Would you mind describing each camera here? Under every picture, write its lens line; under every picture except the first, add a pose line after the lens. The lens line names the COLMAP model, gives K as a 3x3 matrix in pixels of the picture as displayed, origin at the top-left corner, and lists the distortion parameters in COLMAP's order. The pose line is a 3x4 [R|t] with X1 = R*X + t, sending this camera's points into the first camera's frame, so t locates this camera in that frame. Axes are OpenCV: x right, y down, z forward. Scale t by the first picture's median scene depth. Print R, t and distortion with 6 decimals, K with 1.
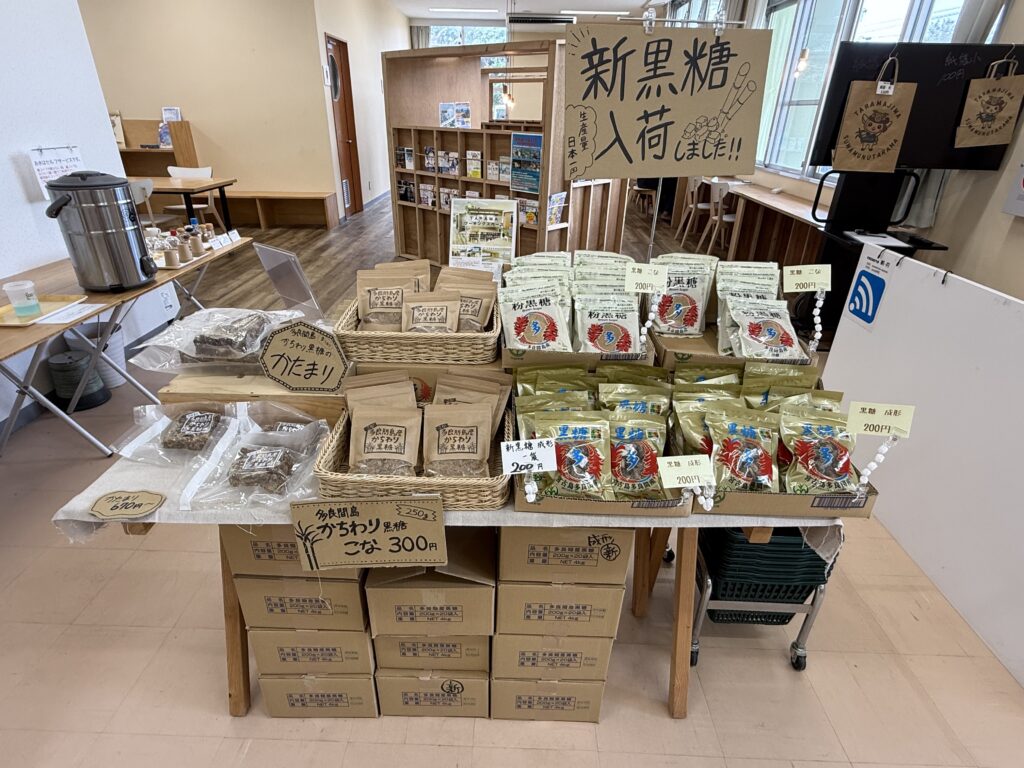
lens RADIAL K [[540.2, 0, 509.8], [0, 540.2, 383.9], [0, 0, 1]] dist [0.006688, 0.000403]
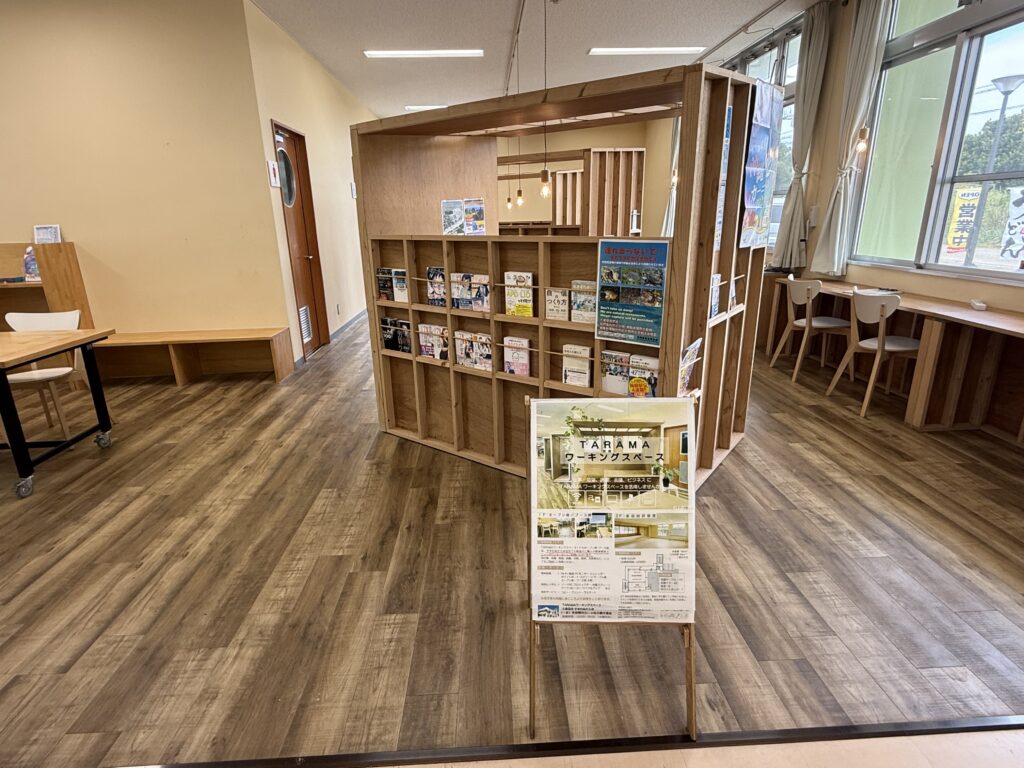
lens RADIAL K [[540.2, 0, 509.8], [0, 540.2, 383.9], [0, 0, 1]] dist [0.006688, 0.000403]
pose [[0.997045, -0.058508, 0.049778, -0.177935], [0.065862, 0.984601, -0.161936, -0.359492], [-0.039537, 0.164736, 0.985545, 0.739199]]
